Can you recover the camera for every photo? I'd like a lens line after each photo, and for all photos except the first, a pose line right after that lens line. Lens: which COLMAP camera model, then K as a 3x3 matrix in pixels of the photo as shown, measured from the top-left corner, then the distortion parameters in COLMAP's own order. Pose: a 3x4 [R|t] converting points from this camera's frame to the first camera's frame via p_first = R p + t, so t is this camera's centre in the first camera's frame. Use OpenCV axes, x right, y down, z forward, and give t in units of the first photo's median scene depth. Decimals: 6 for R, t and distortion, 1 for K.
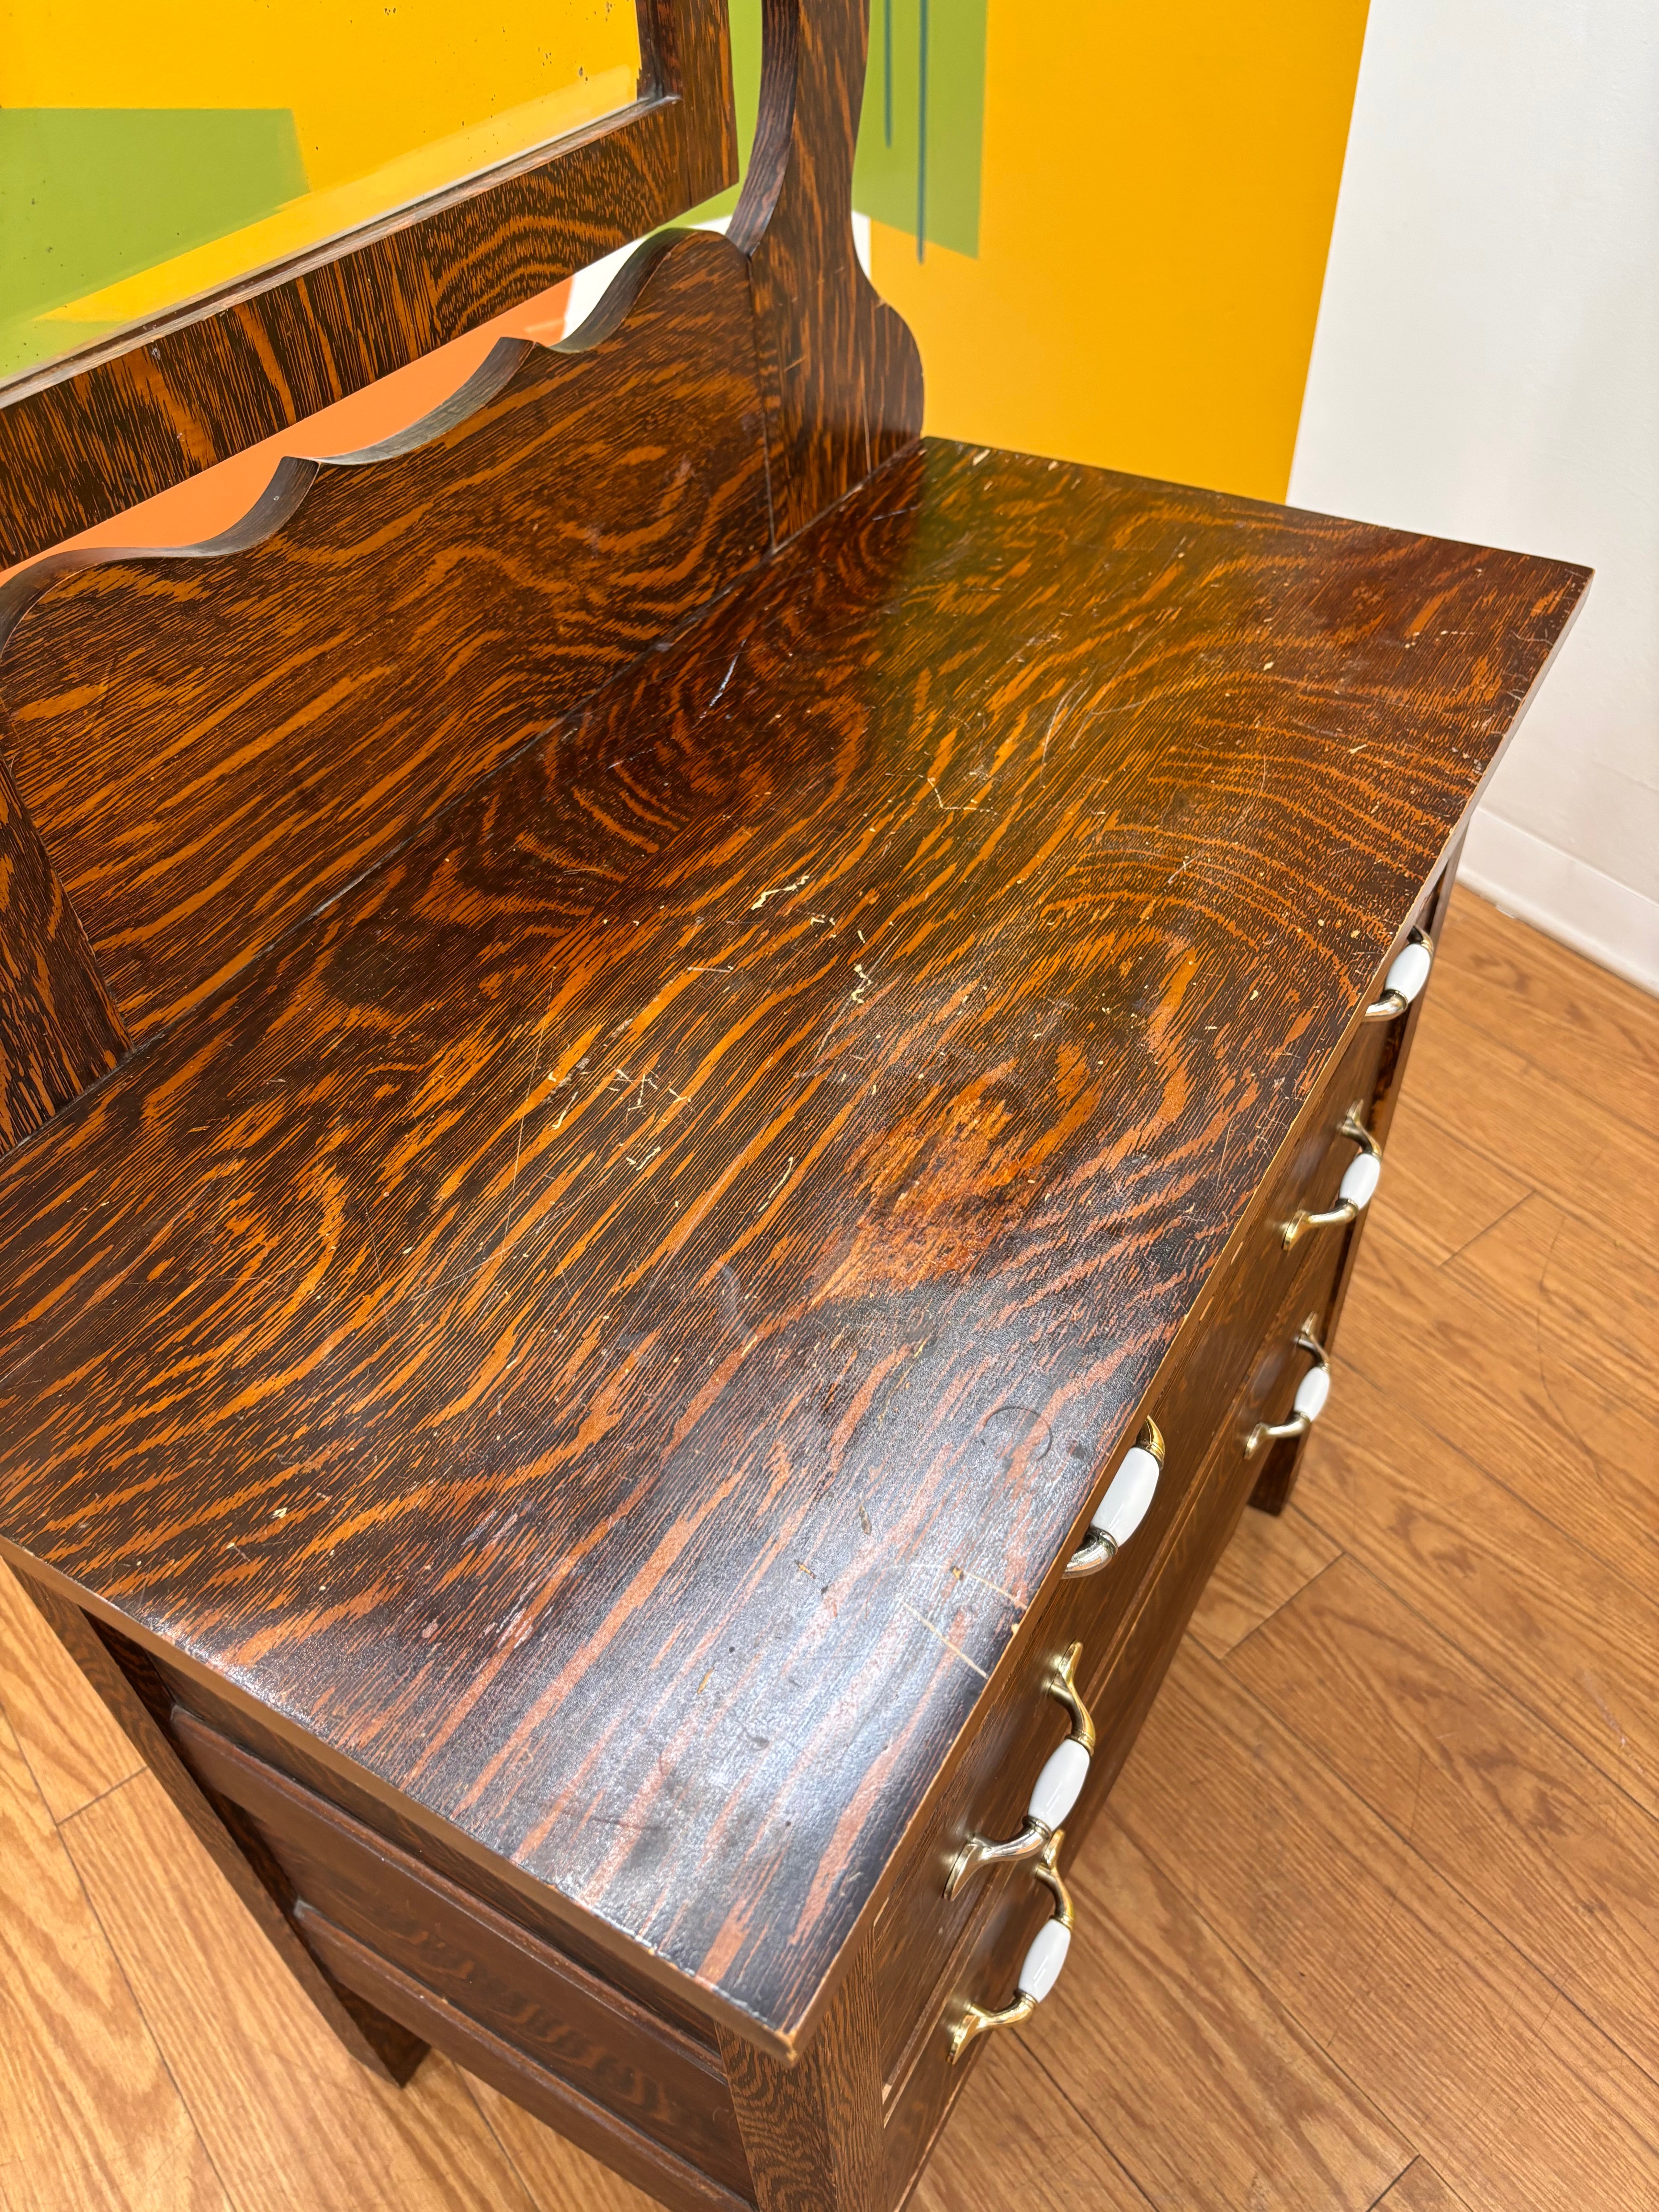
lens RADIAL K [[1684.7, 0, 836.4], [0, 1684.7, 1099.5], [0, 0, 1]] dist [0.010549, -0.004387]
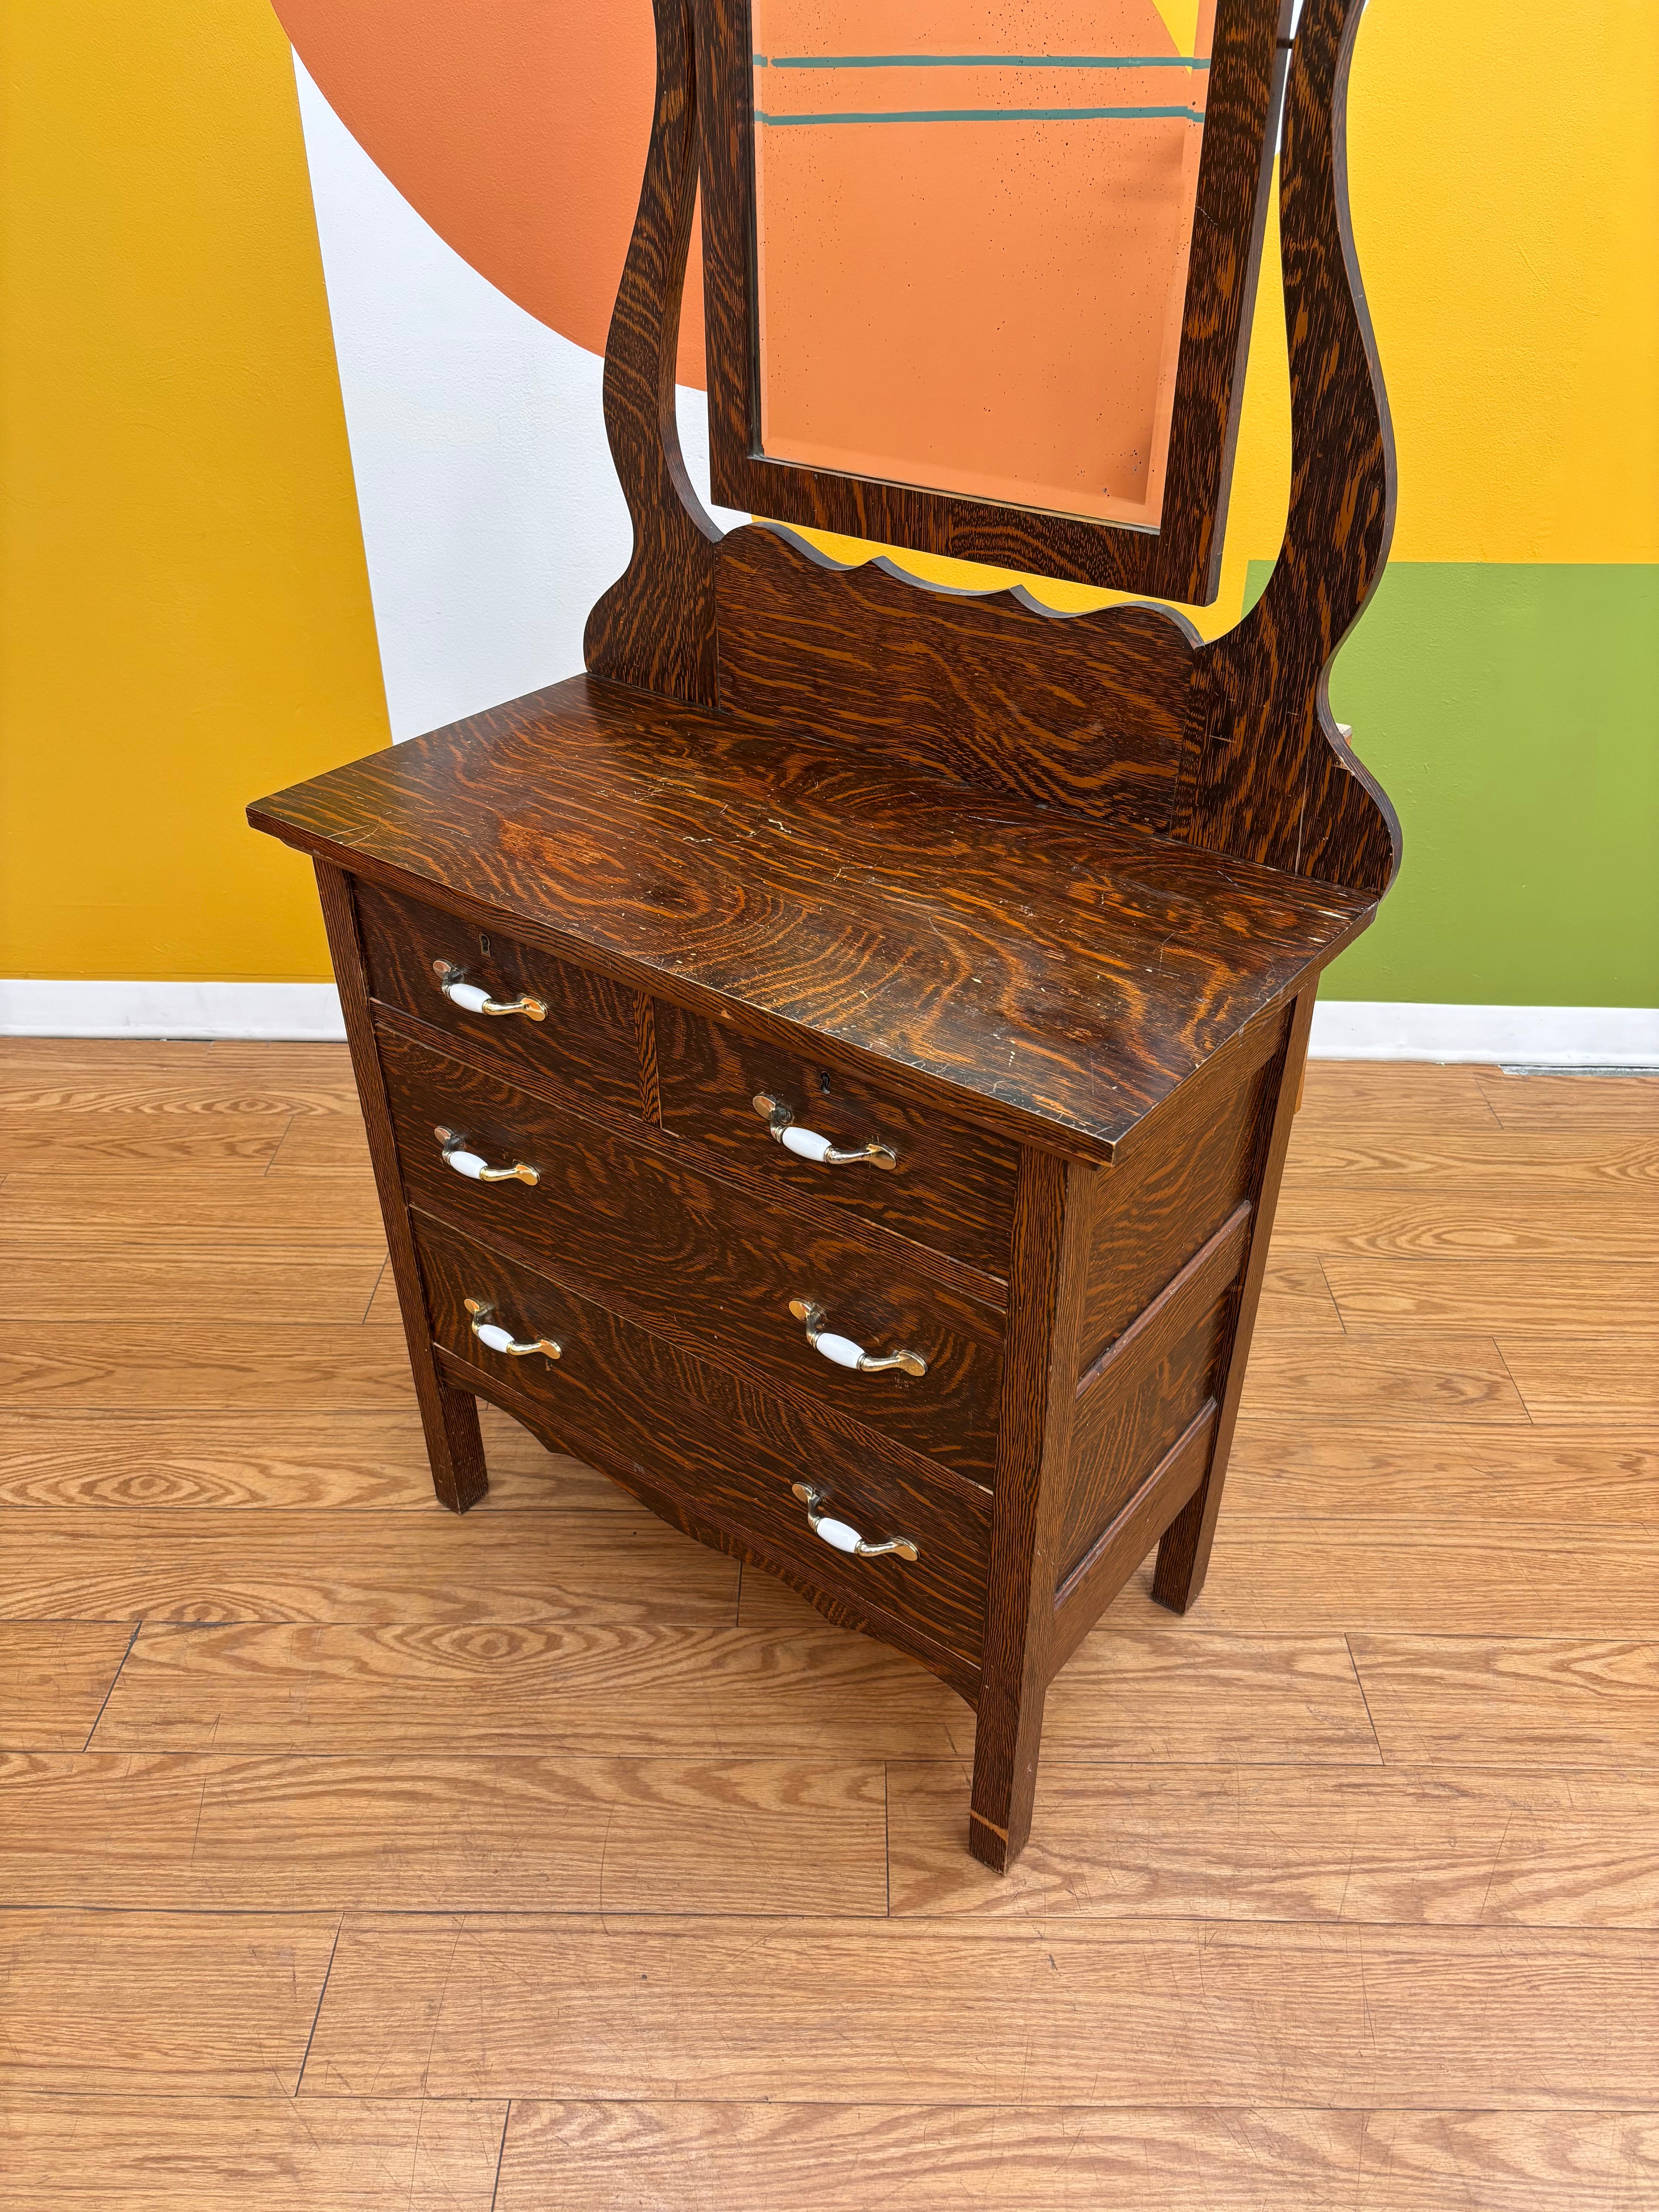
lens RADIAL K [[1681.8, 0, 833.9], [0, 1681.8, 1117.8], [0, 0, 1]] dist [0.015895, -0.003528]
pose [[-0.107787, 0.593264, -0.797759, 1.751753], [-0.688488, 0.534329, 0.490385, -0.964495], [0.717194, 0.602104, 0.350861, 0.592659]]
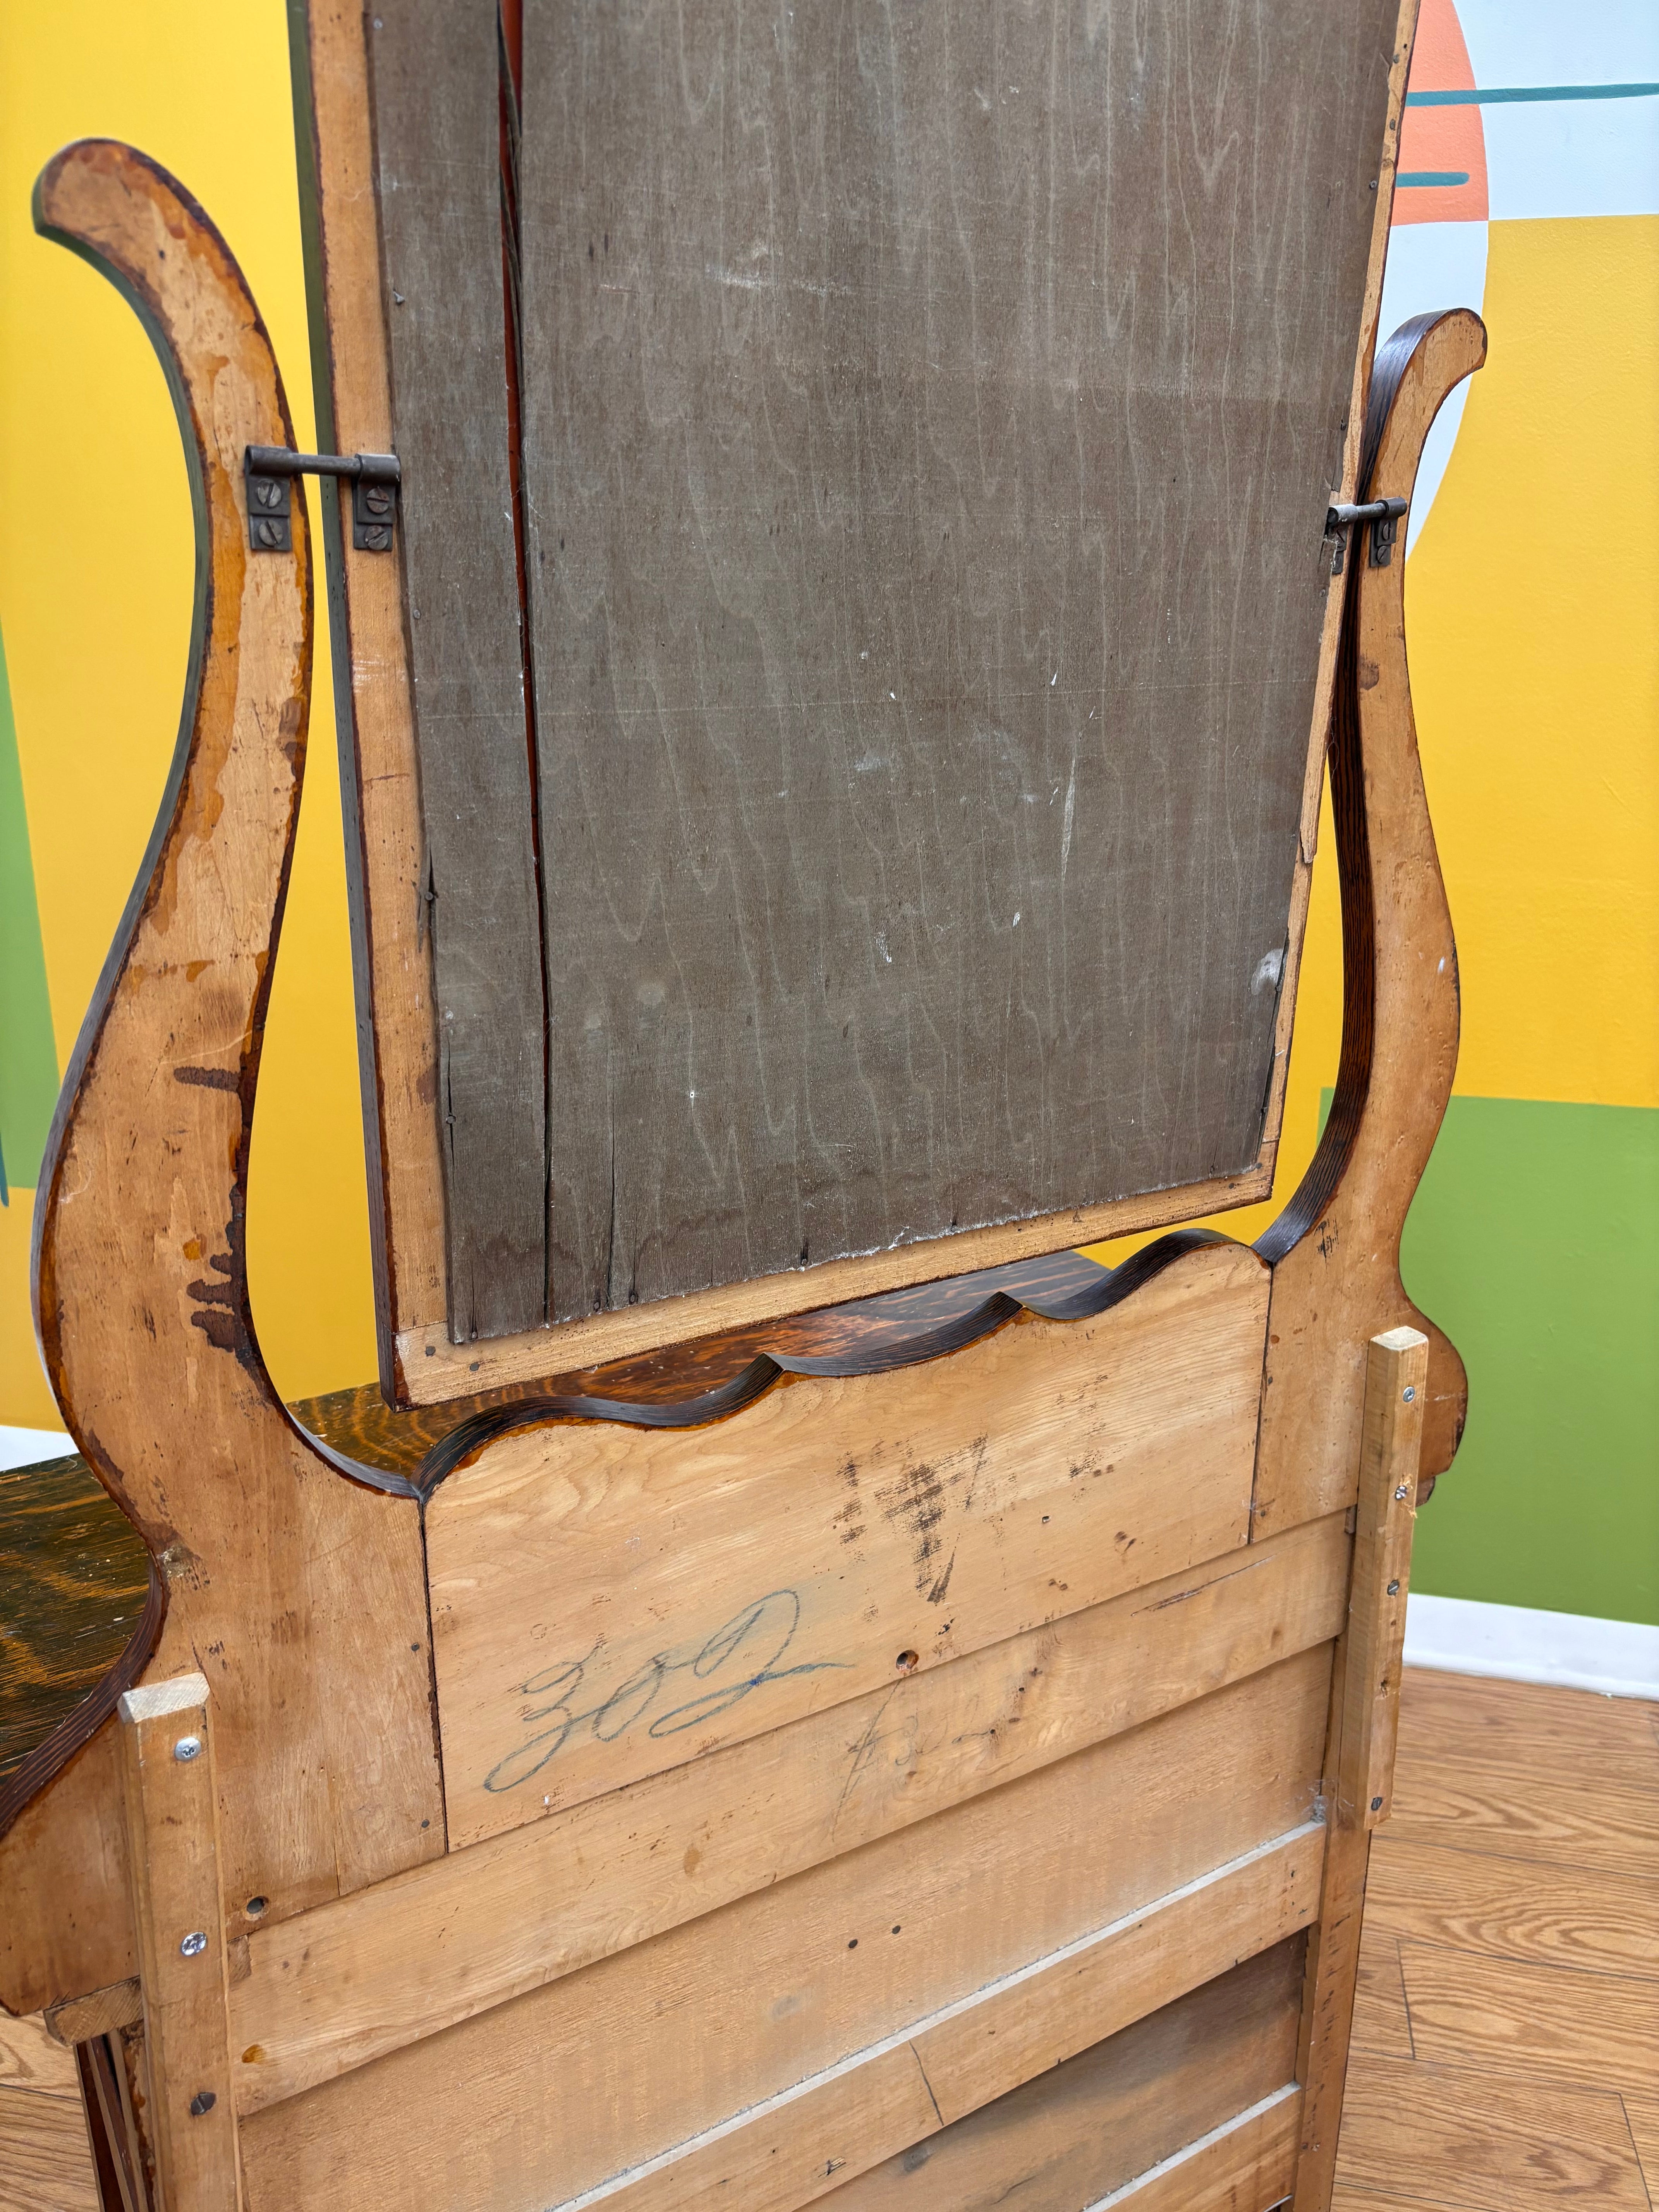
lens RADIAL K [[1676.2, 0, 822.3], [0, 1676.2, 1107.7], [0, 0, 1]] dist [0.062621, -0.077738]
pose [[-0.304610, 0.313631, -0.899360, 1.381683], [-0.650191, 0.621541, 0.436965, -1.199492], [0.696035, 0.717860, 0.014593, 1.027304]]
